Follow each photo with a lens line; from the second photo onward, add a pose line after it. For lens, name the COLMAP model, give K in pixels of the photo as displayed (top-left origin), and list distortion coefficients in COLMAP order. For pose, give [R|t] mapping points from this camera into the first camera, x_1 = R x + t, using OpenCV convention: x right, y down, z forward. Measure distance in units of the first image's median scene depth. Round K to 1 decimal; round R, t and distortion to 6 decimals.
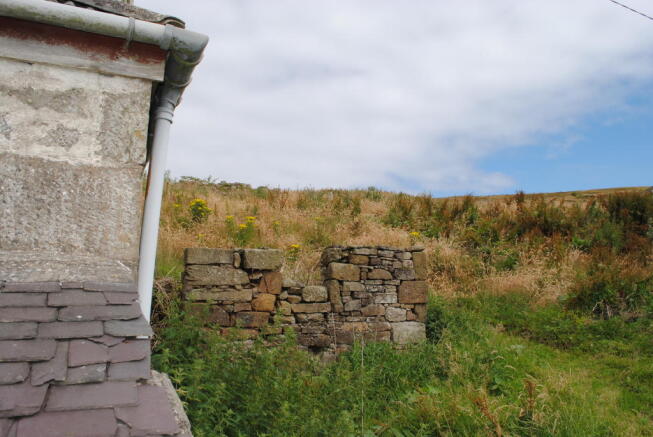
lens RADIAL K [[516.7, 0, 326.5], [0, 516.7, 218.5], [0, 0, 1]] dist [-0.076312, 0.005180]
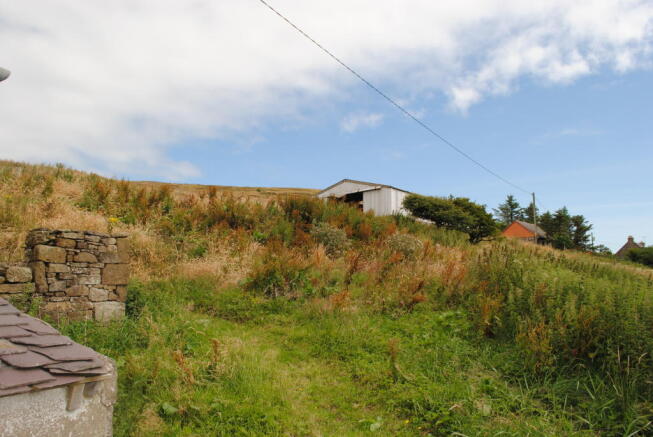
lens RADIAL K [[516.7, 0, 326.5], [0, 516.7, 218.5], [0, 0, 1]] dist [-0.076312, 0.005180]
pose [[0.829343, 0.064734, 0.554977, -0.059644], [-0.079161, 0.996860, 0.002019, -0.012053], [-0.553104, -0.045607, 0.831863, -0.126046]]
